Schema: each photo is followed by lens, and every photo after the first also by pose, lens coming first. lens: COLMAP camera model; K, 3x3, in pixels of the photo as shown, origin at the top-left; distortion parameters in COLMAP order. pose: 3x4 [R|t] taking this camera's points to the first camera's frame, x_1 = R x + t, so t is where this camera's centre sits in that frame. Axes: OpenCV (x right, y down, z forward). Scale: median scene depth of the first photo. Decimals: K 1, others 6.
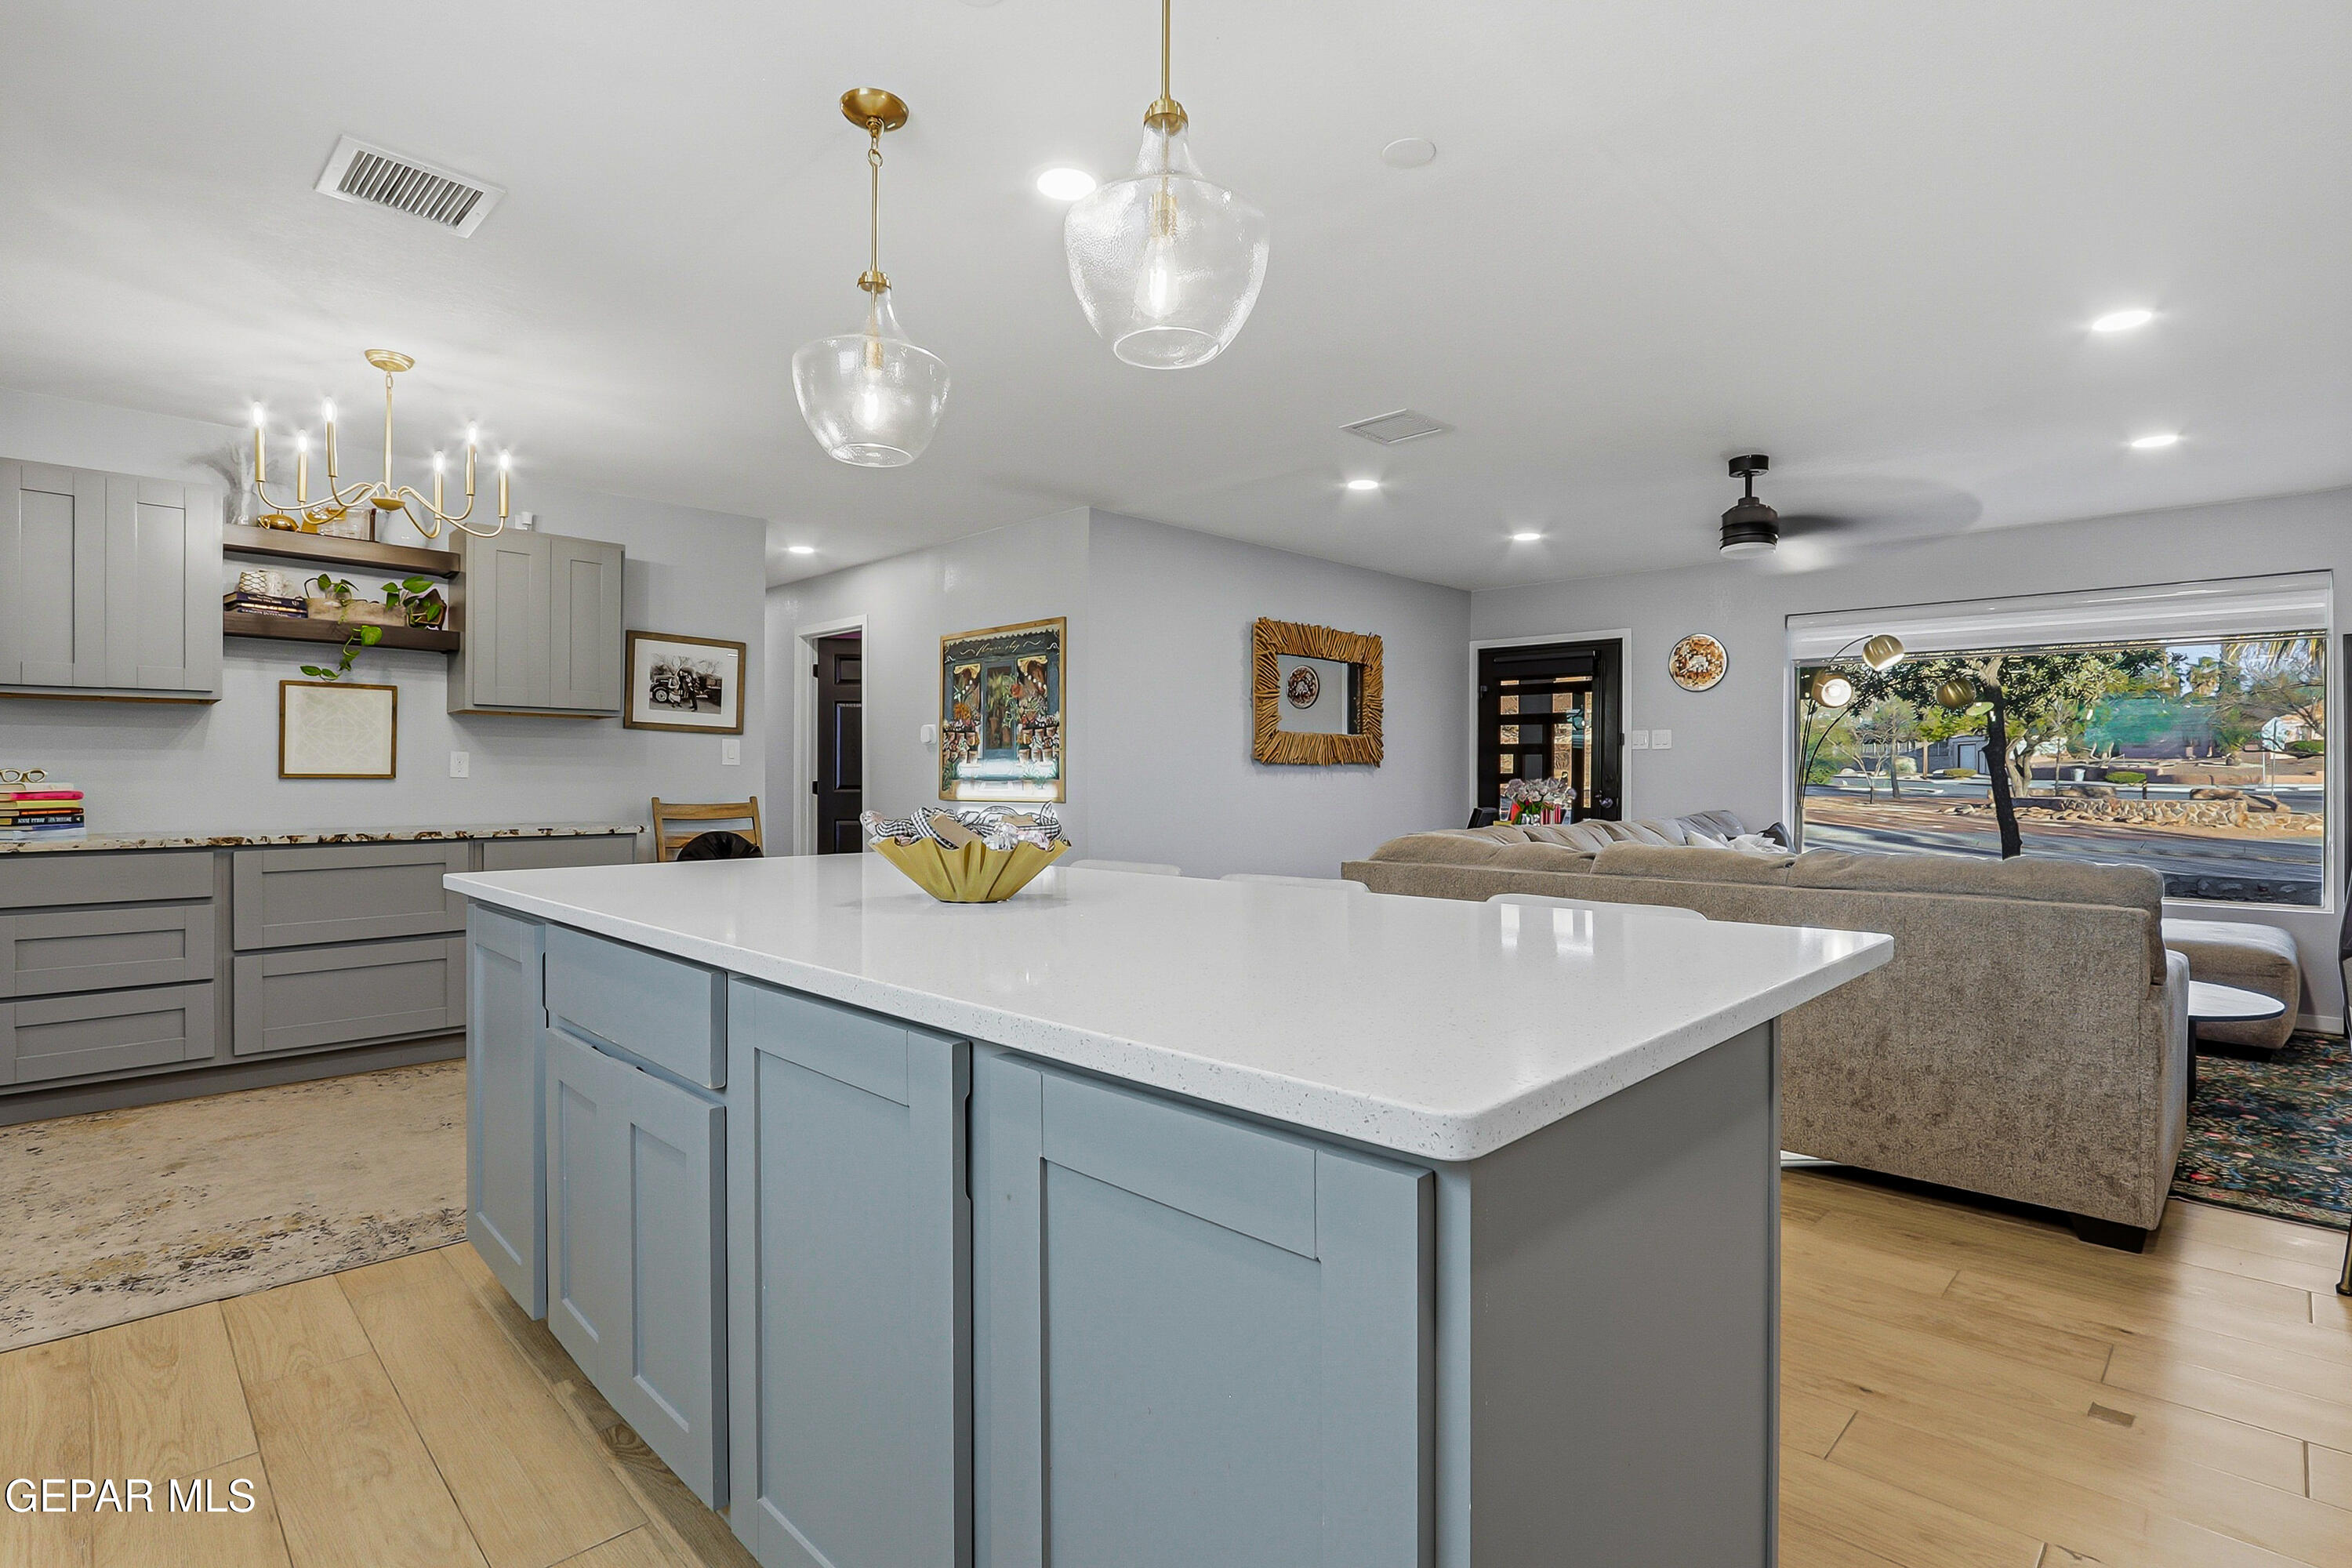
lens RADIAL K [[1116.4, 0, 1181.3], [0, 1116.4, 771.4], [0, 0, 1]] dist [-0.011651, 0.000276]
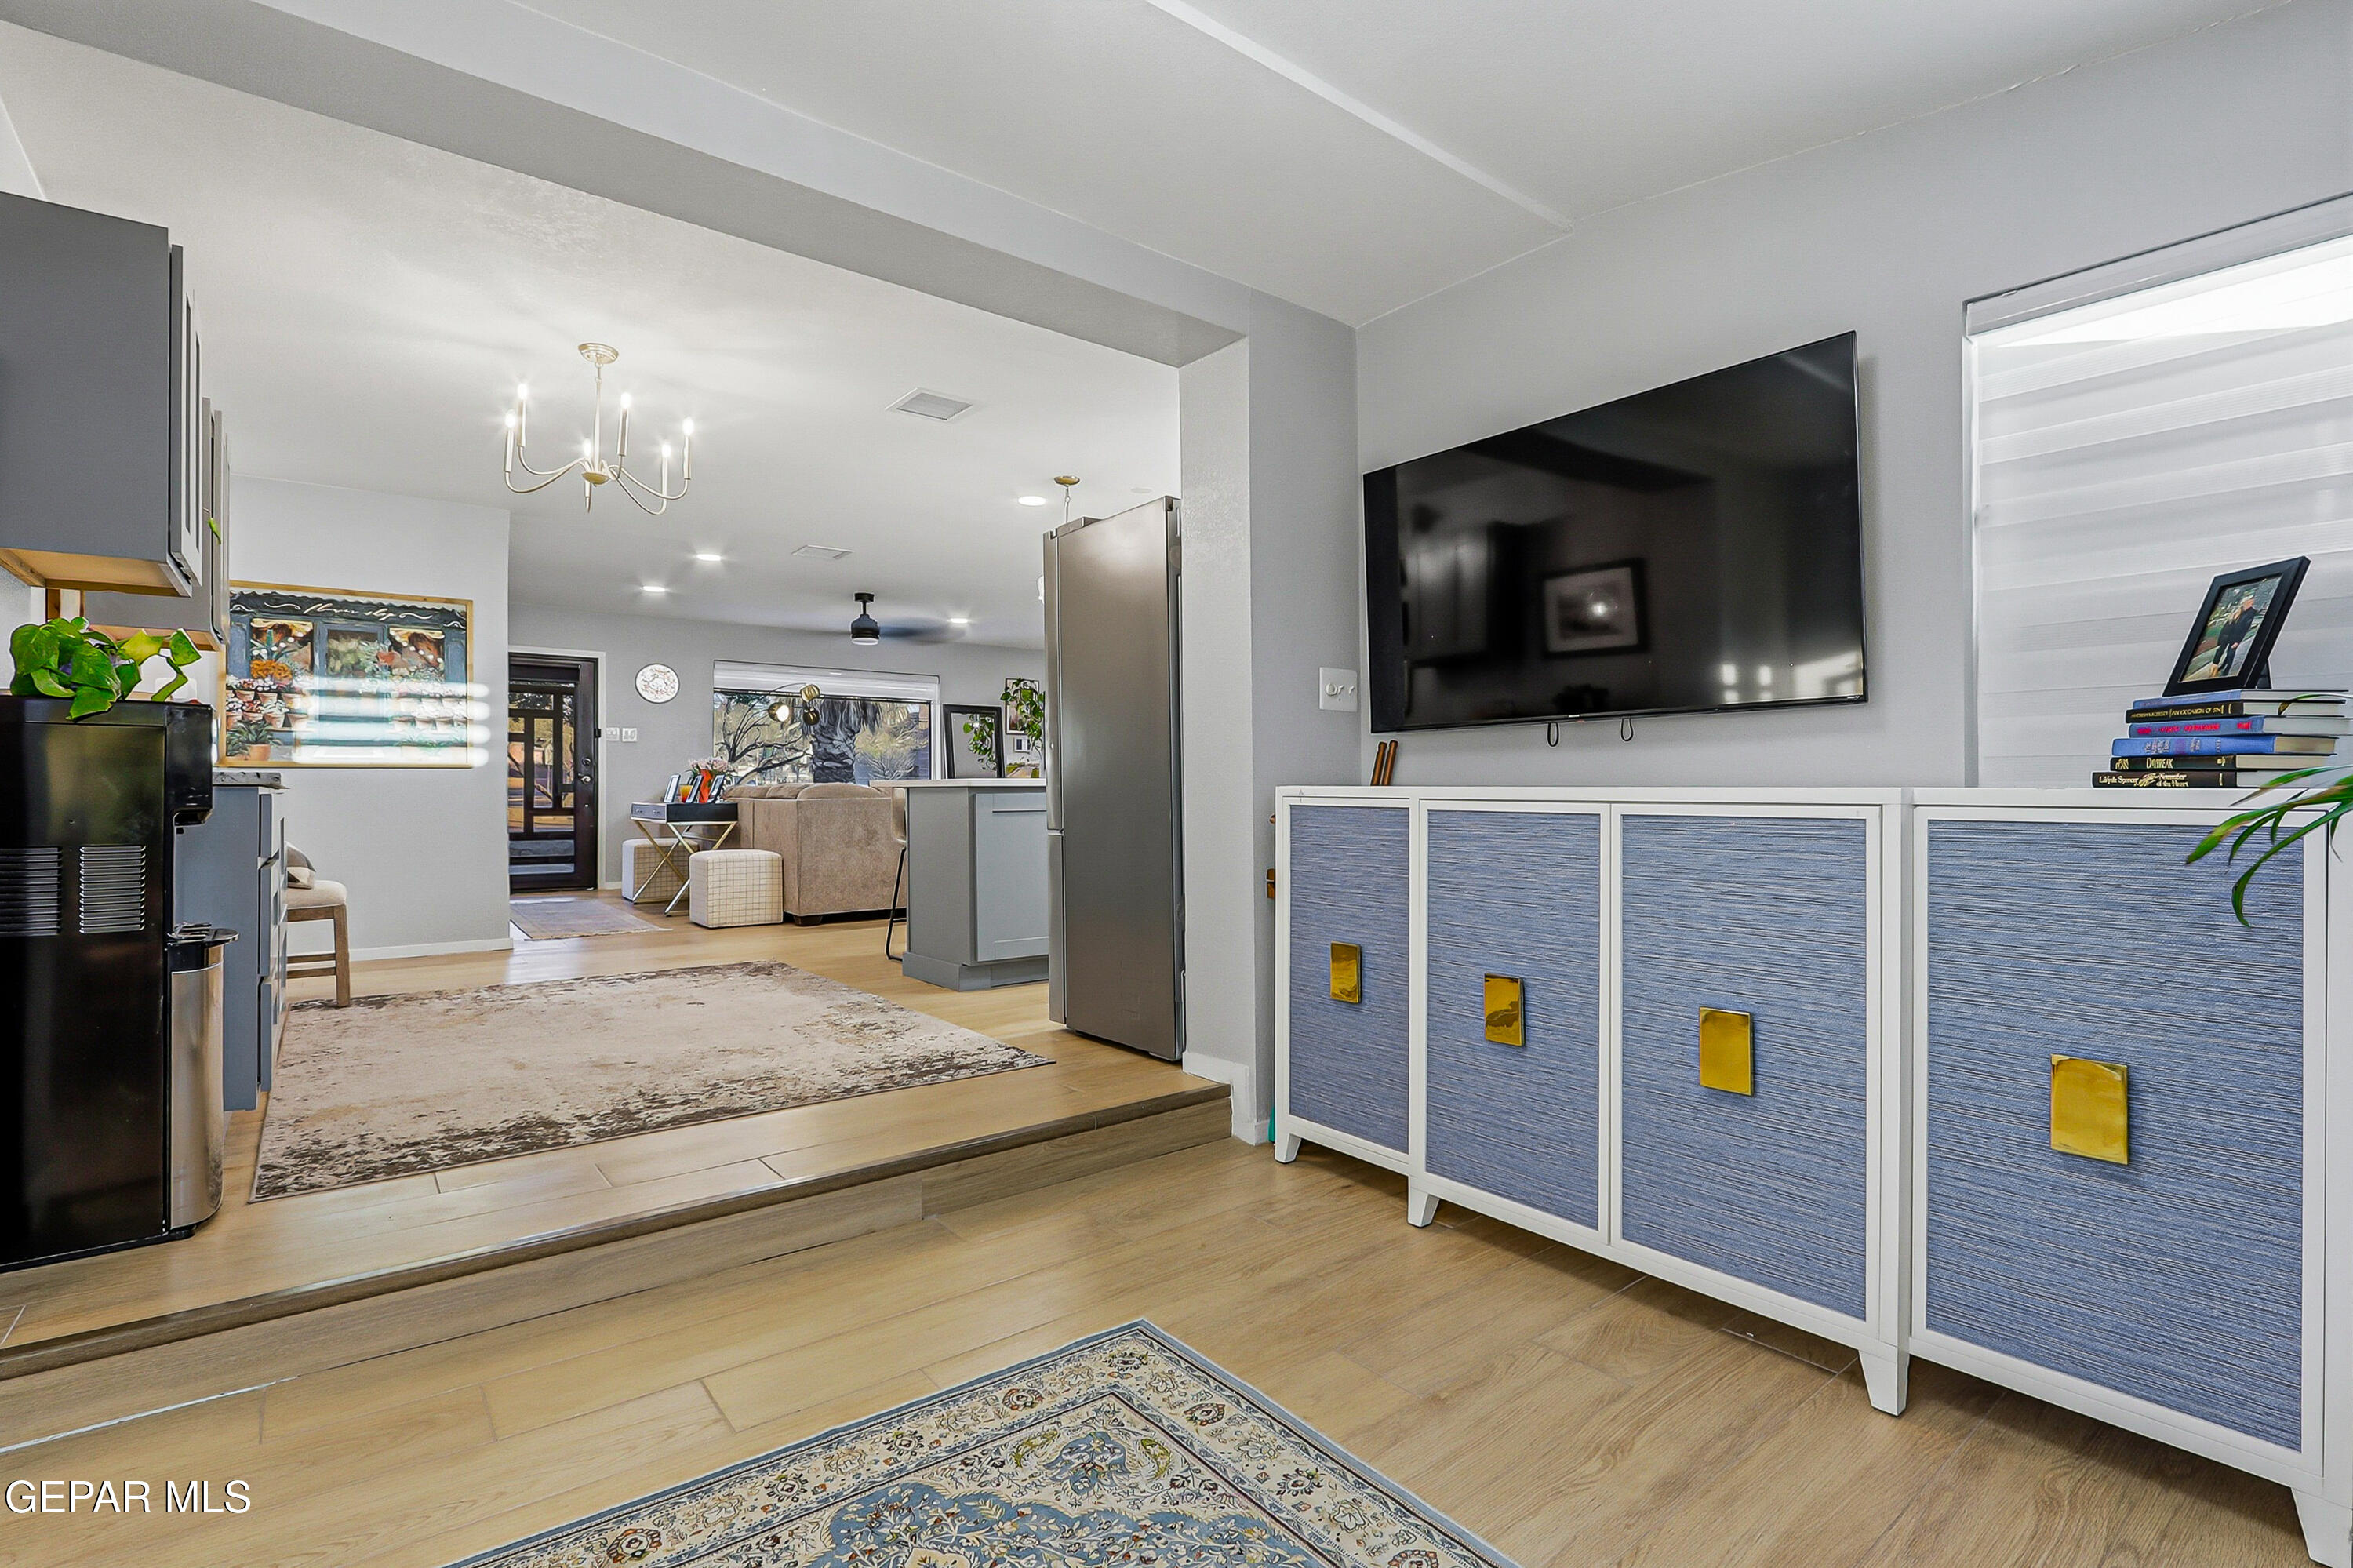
lens RADIAL K [[1101.1, 0, 1190.7], [0, 1101.1, 788.4], [0, 0, 1]] dist [-0.017419, 0.002344]
pose [[0.124393, -0.002206, 0.992231, -1.067595], [-0.000243, 0.999997, 0.002254, 0.044748], [-0.992233, -0.000521, 0.124393, 0.152520]]
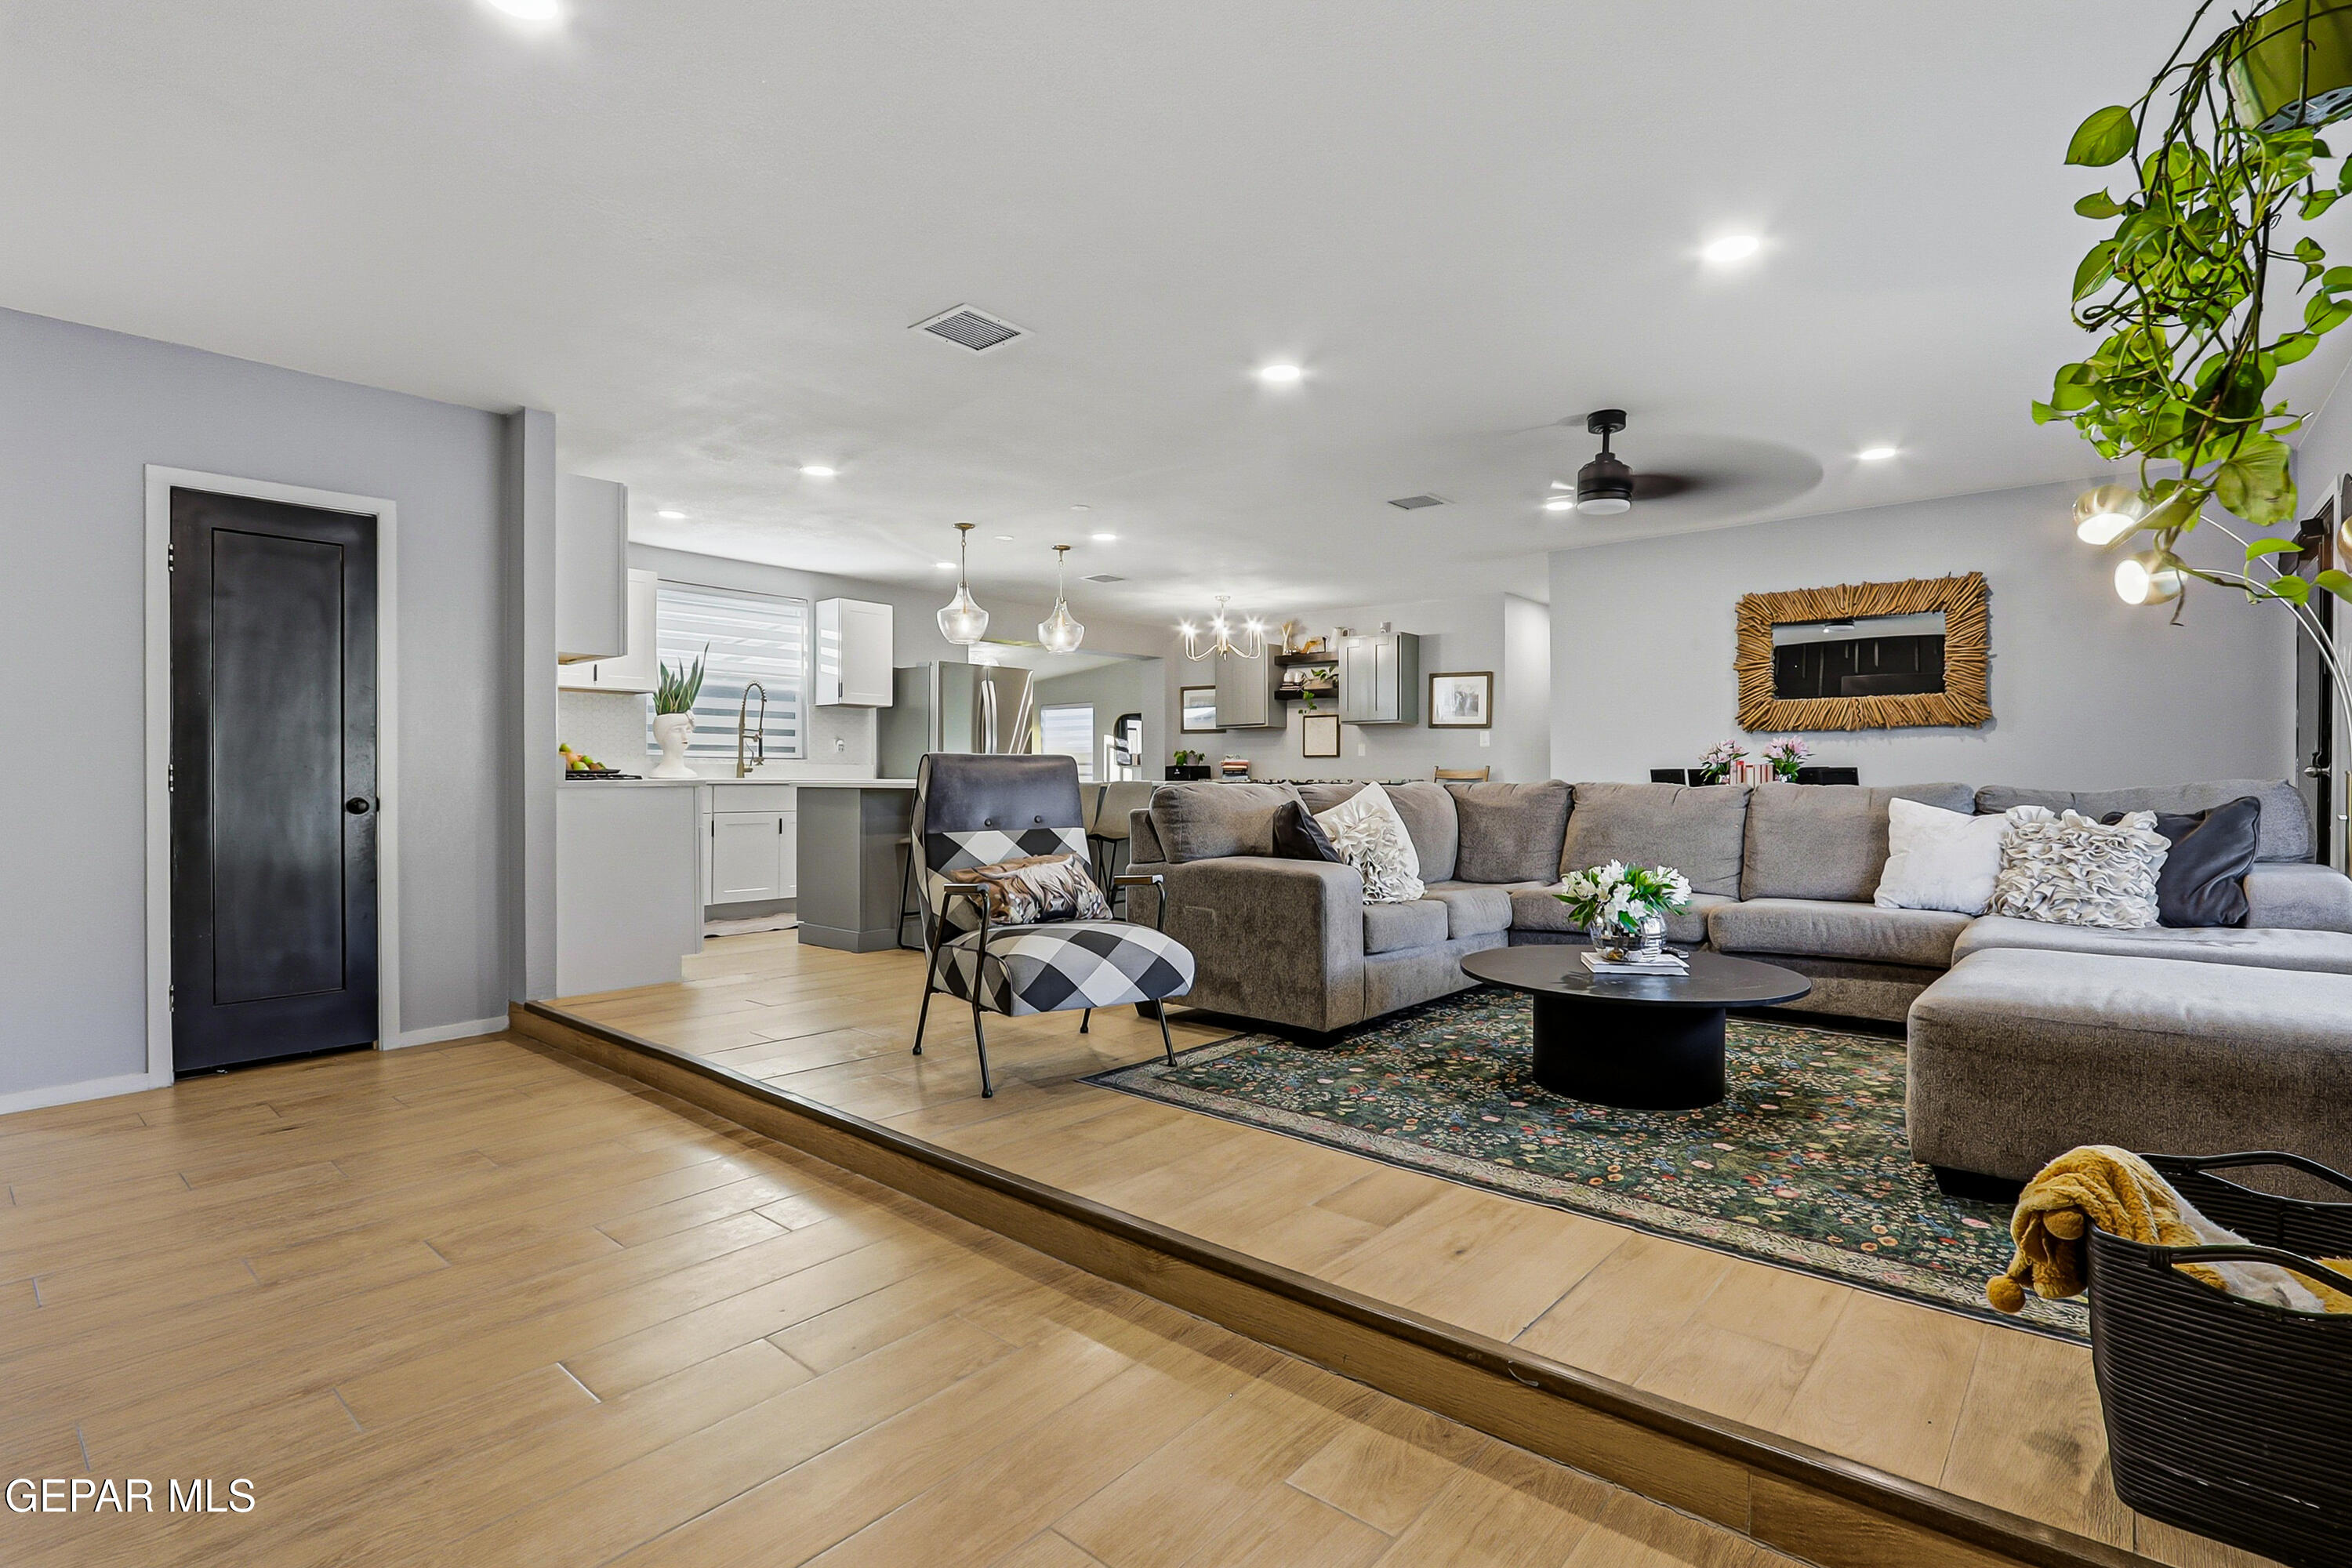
lens RADIAL K [[1100.6, 0, 1190.2], [0, 1100.6, 788.4], [0, 0, 1]] dist [-0.017419, 0.002344]
pose [[0.066717, 0.010431, -0.997717, 1.183158], [0.004587, 0.999932, 0.010761, 0.036357], [0.997761, -0.005294, 0.066665, 0.443980]]
